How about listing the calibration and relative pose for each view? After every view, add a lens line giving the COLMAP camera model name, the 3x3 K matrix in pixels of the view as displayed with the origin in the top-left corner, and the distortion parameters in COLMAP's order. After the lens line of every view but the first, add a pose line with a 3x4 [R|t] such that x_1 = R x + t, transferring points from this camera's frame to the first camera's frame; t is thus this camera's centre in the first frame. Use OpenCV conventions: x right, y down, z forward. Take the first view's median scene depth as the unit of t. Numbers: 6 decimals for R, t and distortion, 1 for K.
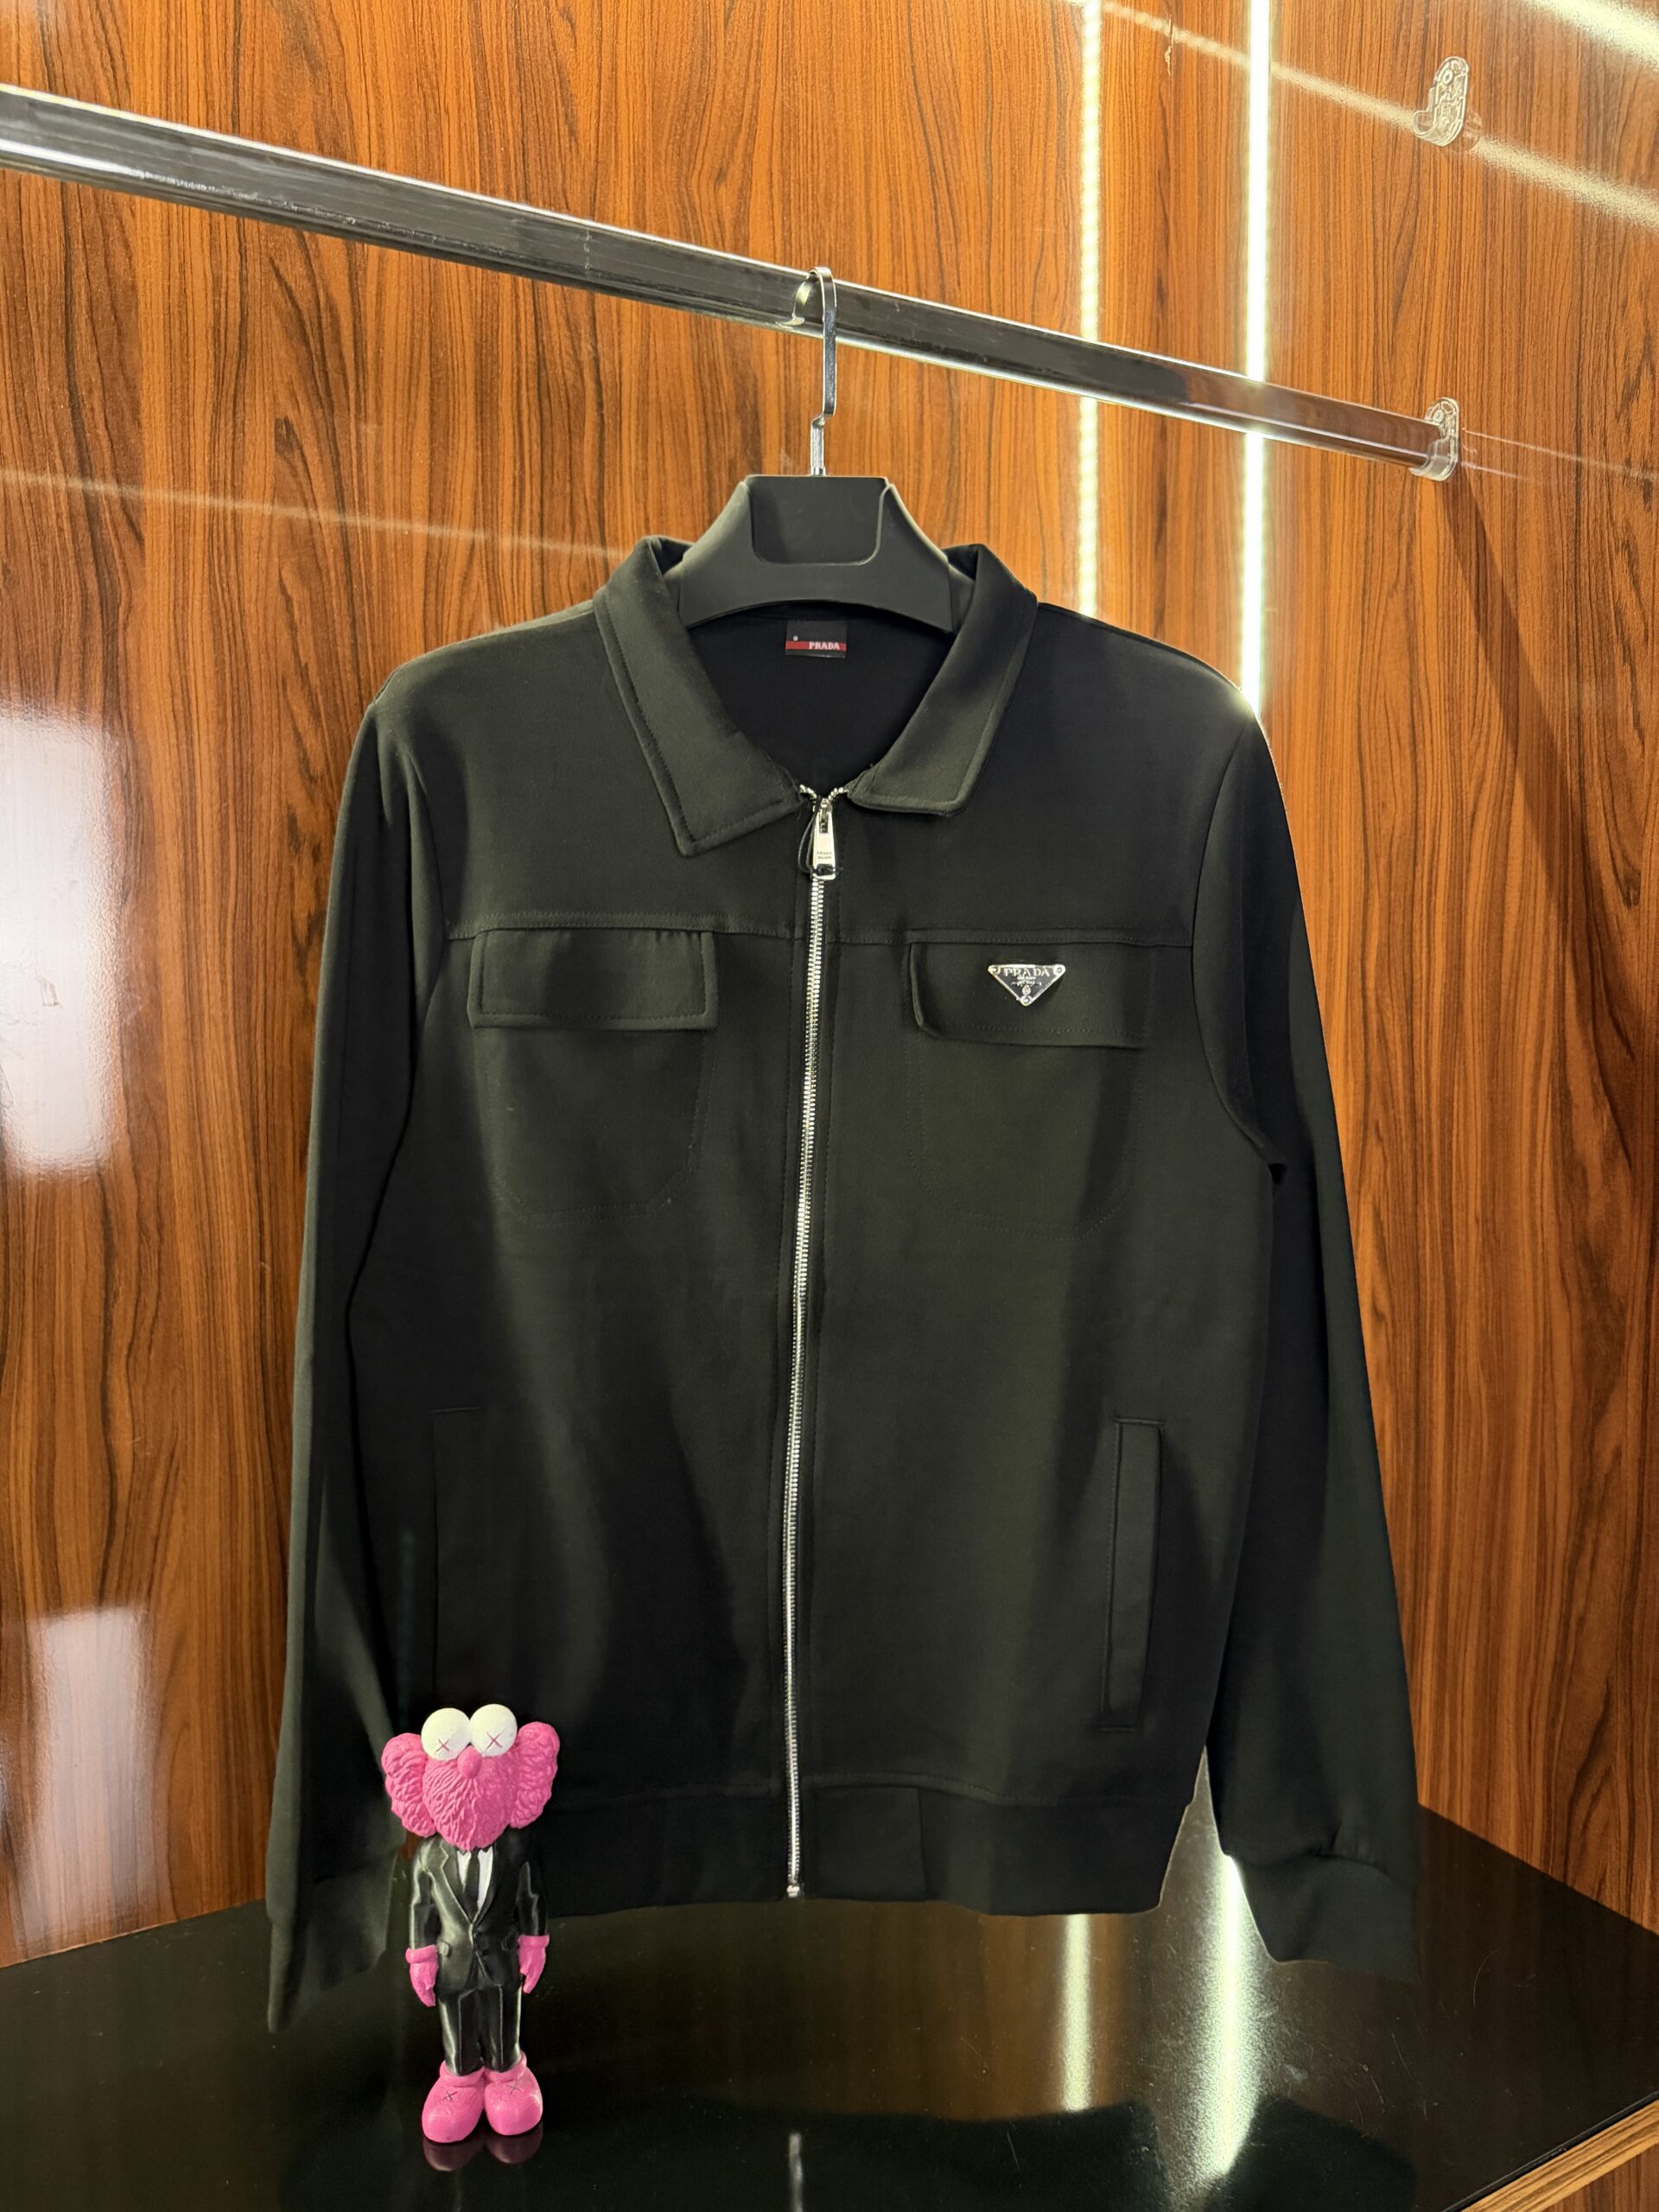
lens RADIAL K [[1579.9, 0, 825.5], [0, 1579.9, 1104.7], [0, 0, 1]] dist [-0.005842, -0.003623]
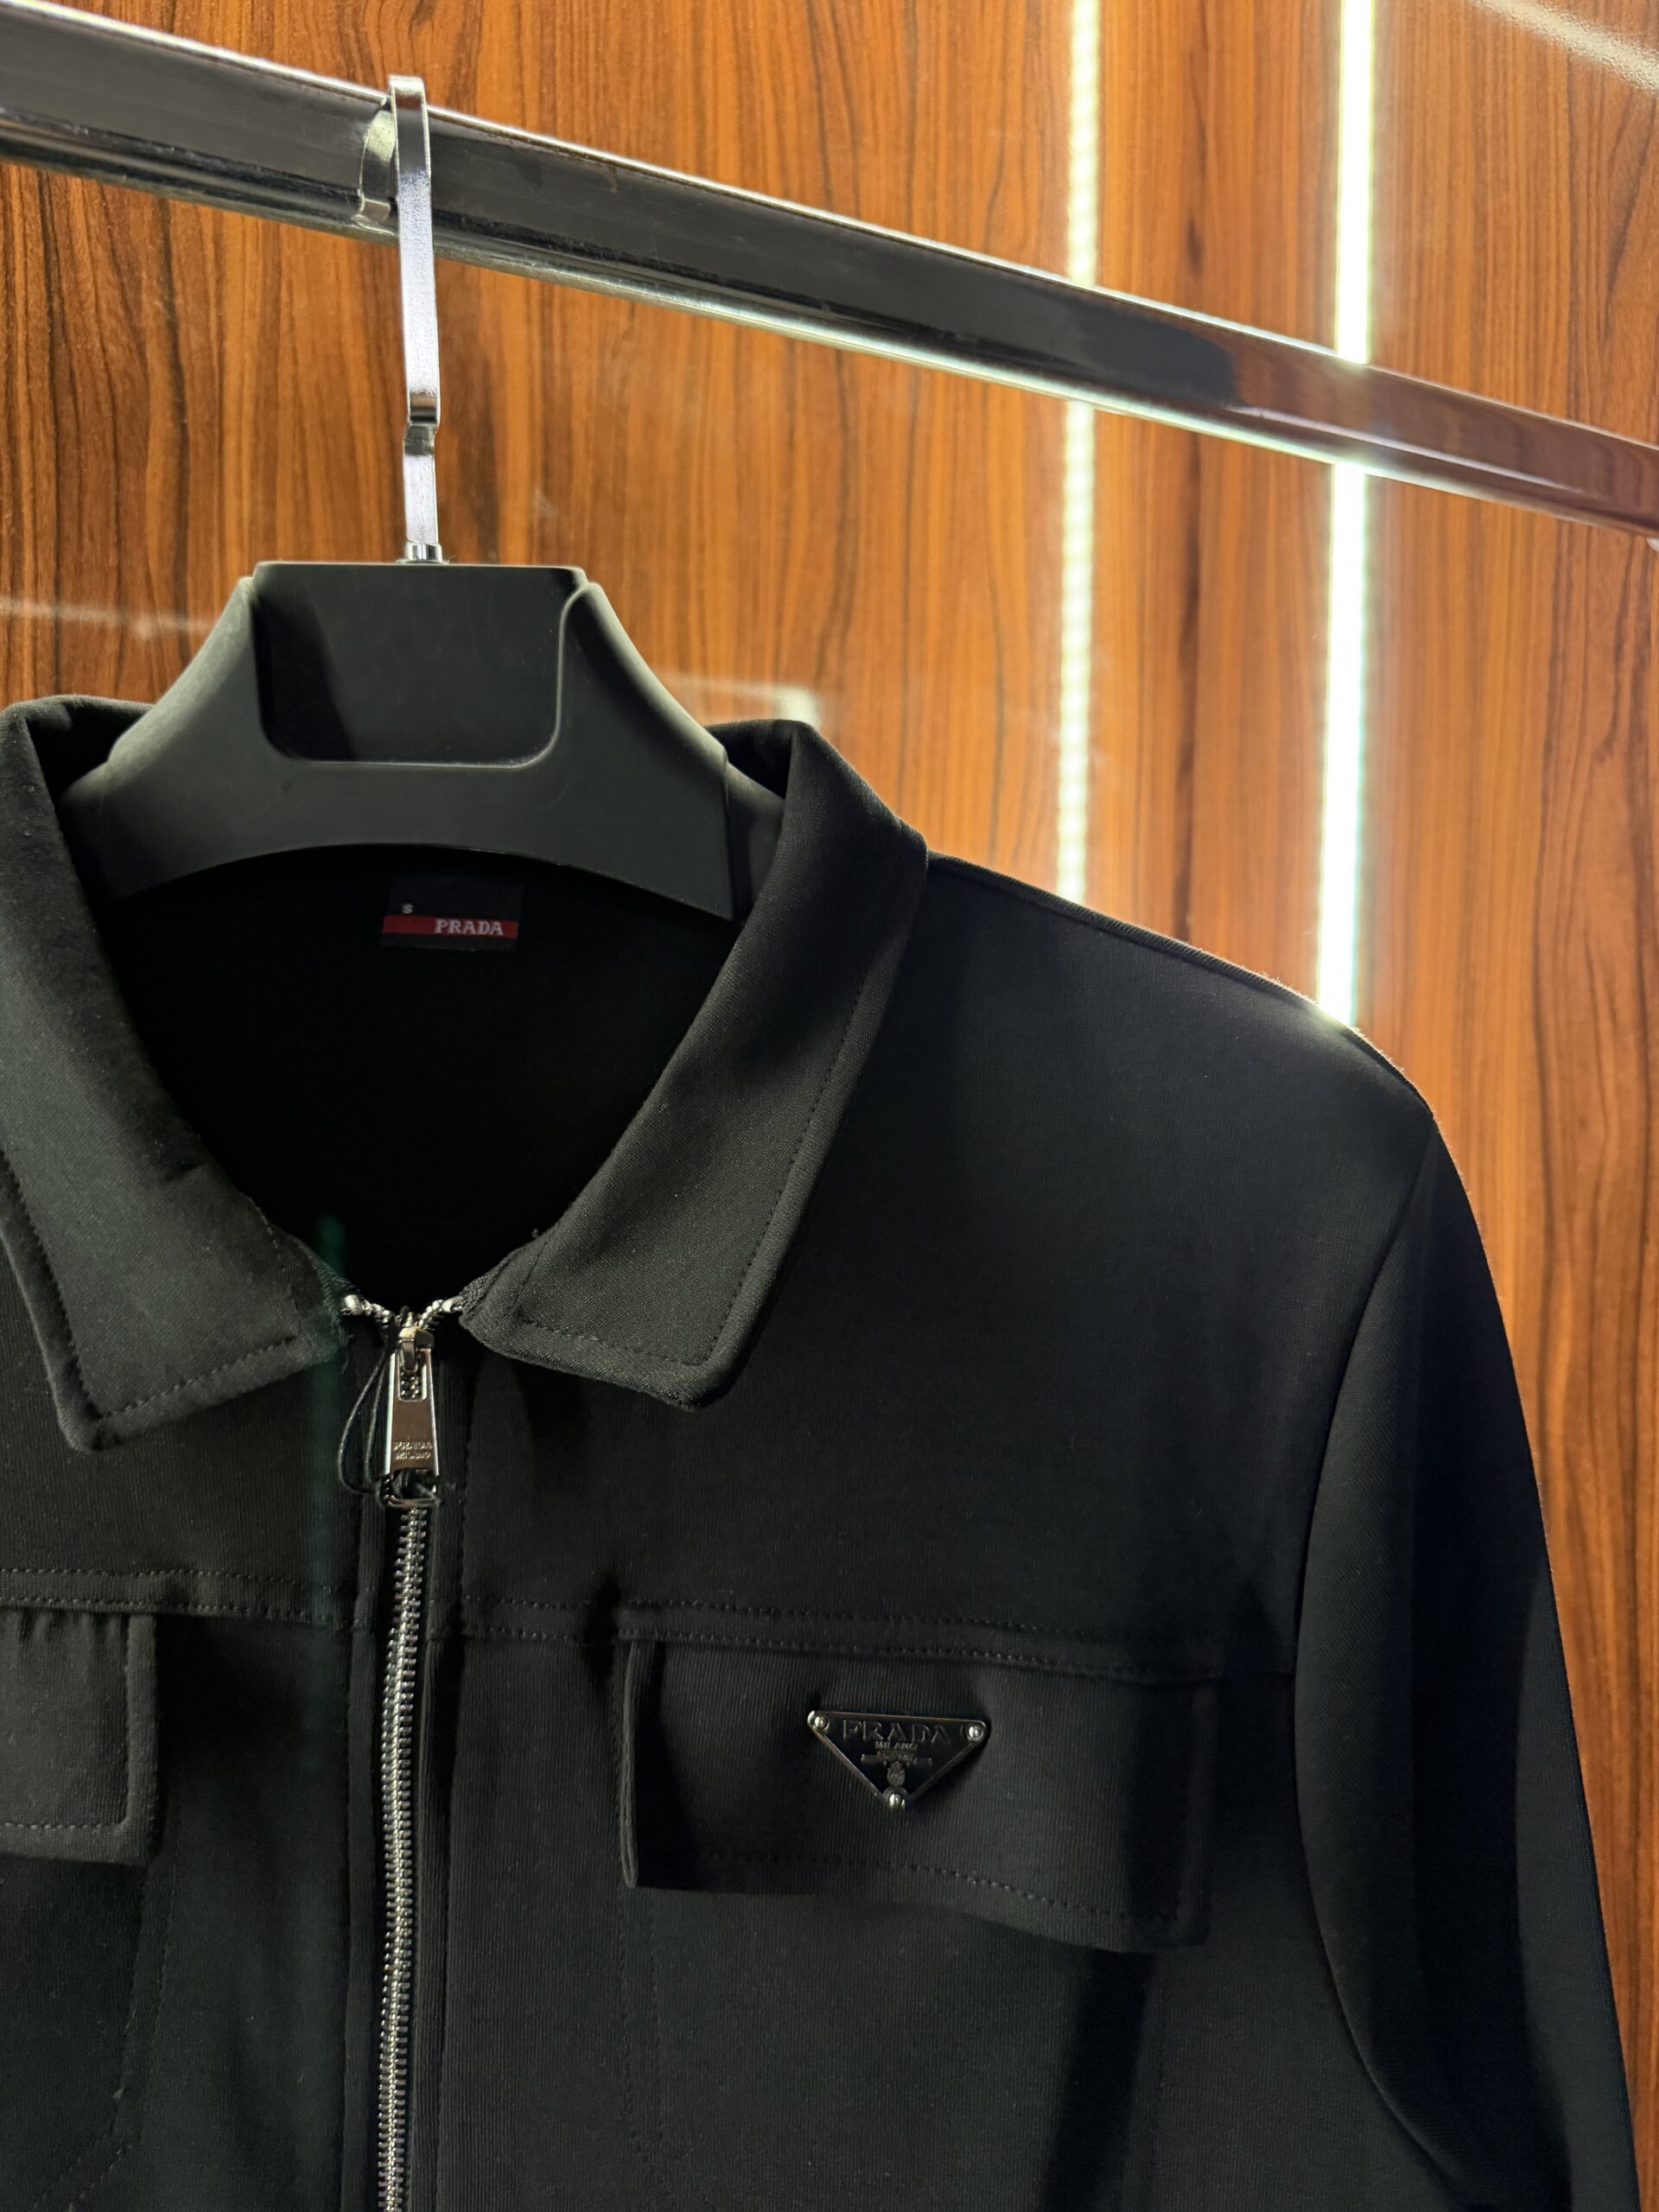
lens RADIAL K [[1625.4, 0, 824.9], [0, 1625.4, 1113.8], [0, 0, 1]] dist [-0.020047, 0.001297]
pose [[0.999929, 0.011930, 0.000477, 0.086298], [-0.011921, 0.999806, -0.015694, -0.194099], [-0.000664, 0.015687, 0.999877, 0.447564]]
